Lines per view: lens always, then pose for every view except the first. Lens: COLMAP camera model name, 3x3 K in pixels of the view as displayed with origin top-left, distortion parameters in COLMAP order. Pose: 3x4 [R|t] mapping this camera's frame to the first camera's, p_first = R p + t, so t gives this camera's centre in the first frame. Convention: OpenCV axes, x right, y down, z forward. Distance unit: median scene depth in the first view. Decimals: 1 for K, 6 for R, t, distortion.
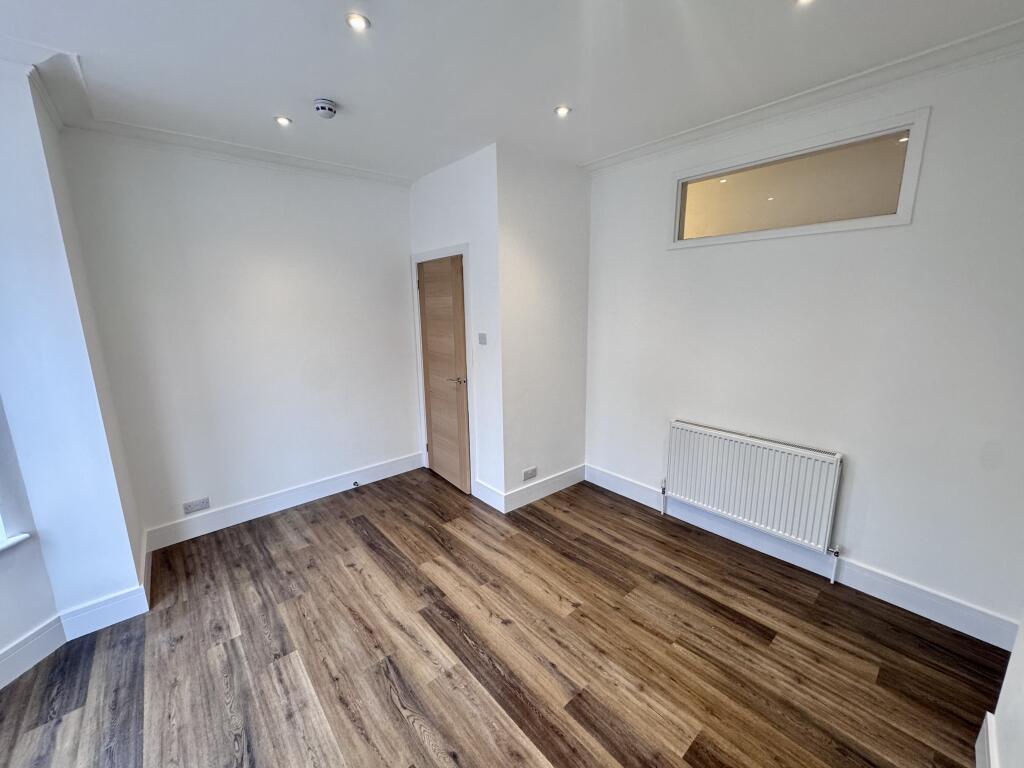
lens RADIAL K [[405.9, 0, 512.0], [0, 405.9, 384.0], [0, 0, 1]] dist [-0.002518, -0.000093]
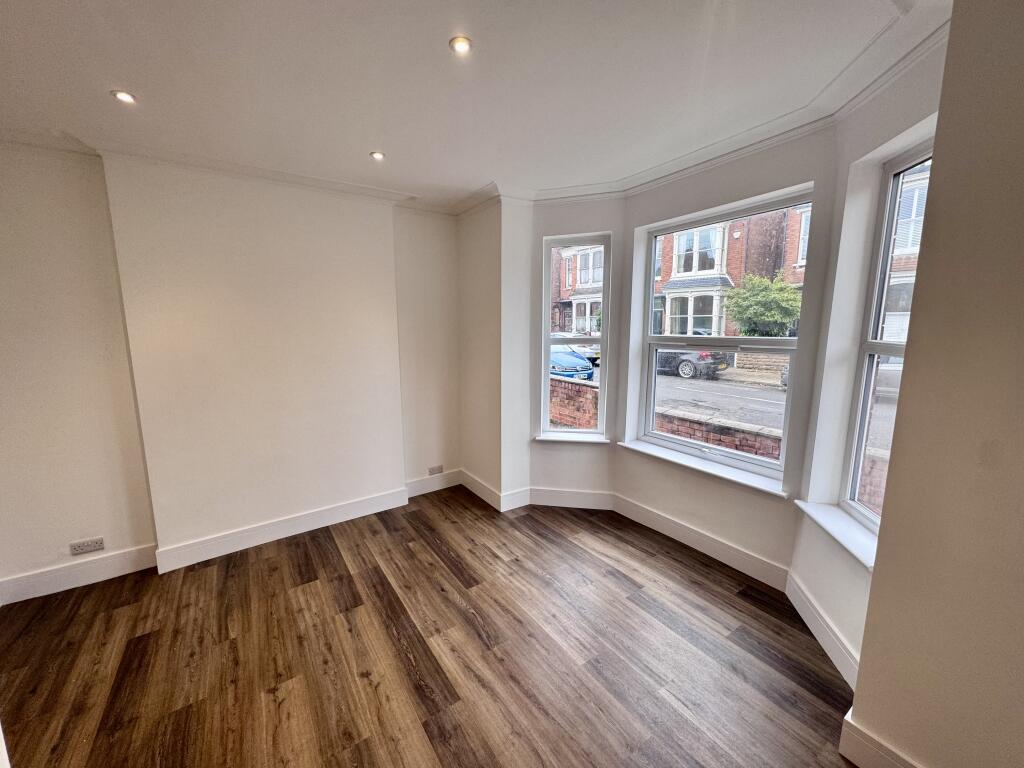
lens RADIAL K [[405.9, 0, 512.0], [0, 405.9, 384.0], [0, 0, 1]] dist [-0.002518, -0.000093]
pose [[-0.991989, 0.001476, 0.126314, -0.454047], [0.044370, 0.940292, 0.337464, -0.312828], [-0.118274, 0.340366, -0.932825, 1.589855]]
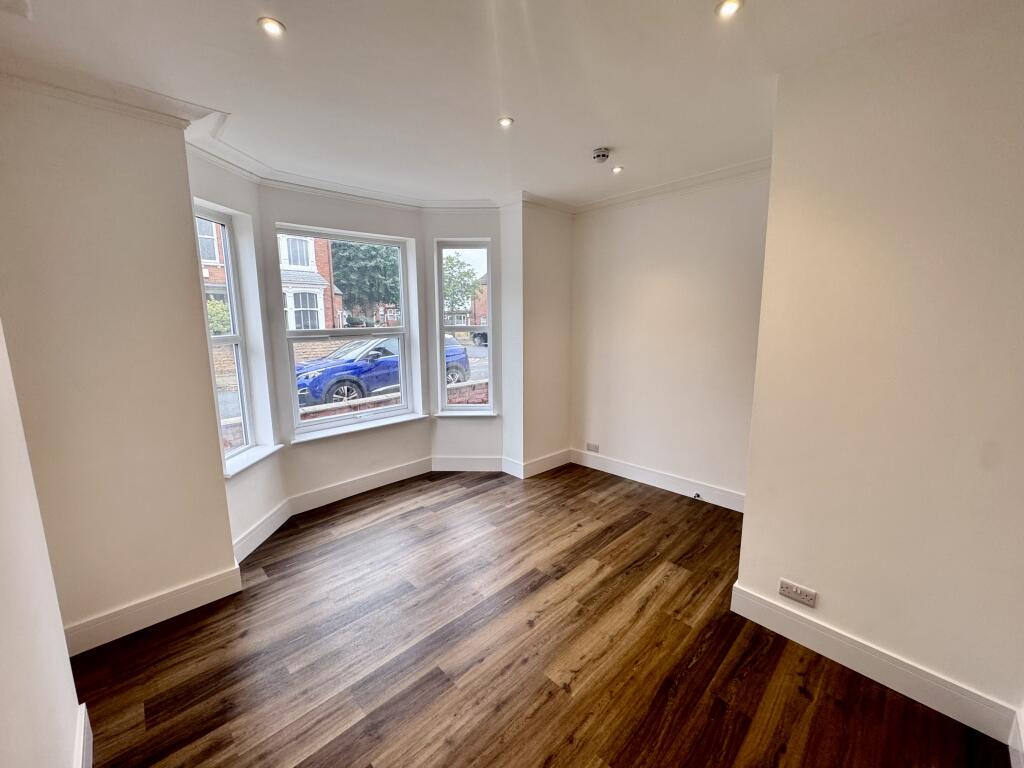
lens RADIAL K [[405.9, 0, 512.0], [0, 405.9, 384.0], [0, 0, 1]] dist [-0.002518, -0.000093]
pose [[0.049690, 0.171350, -0.983956, 0.887867], [-0.186813, 0.969381, 0.159378, -0.151044], [0.981138, 0.175896, 0.080179, 0.769538]]
